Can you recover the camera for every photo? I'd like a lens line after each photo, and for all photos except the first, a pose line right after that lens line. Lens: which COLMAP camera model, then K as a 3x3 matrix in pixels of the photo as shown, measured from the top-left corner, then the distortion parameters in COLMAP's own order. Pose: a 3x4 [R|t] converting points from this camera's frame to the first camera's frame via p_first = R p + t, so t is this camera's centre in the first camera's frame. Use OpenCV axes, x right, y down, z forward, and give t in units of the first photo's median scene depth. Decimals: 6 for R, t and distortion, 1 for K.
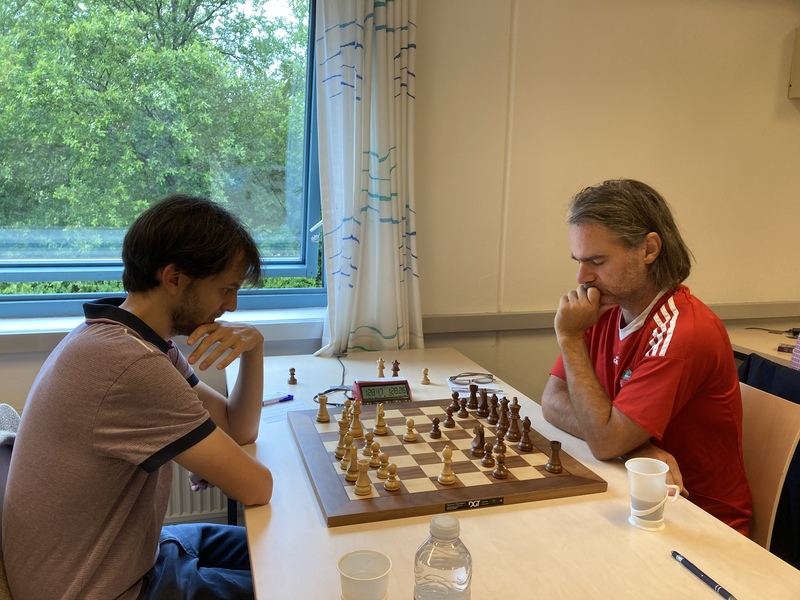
lens RADIAL K [[707.3, 0, 400.0], [0, 707.3, 300.0], [0, 0, 1]] dist [0.032208, 0.001864]
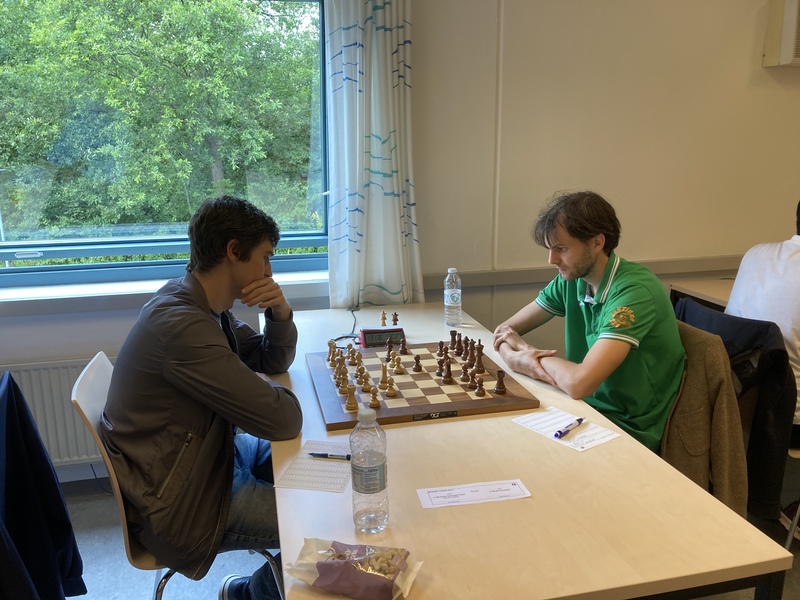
lens RADIAL K [[707.3, 0, 400.0], [0, 707.3, 300.0], [0, 0, 1]] dist [0.032208, 0.001864]
pose [[0.998105, -0.016276, -0.059347, 0.074507], [0.019894, 0.997946, 0.060897, -0.009282], [0.058234, -0.061963, 0.996378, -0.204111]]
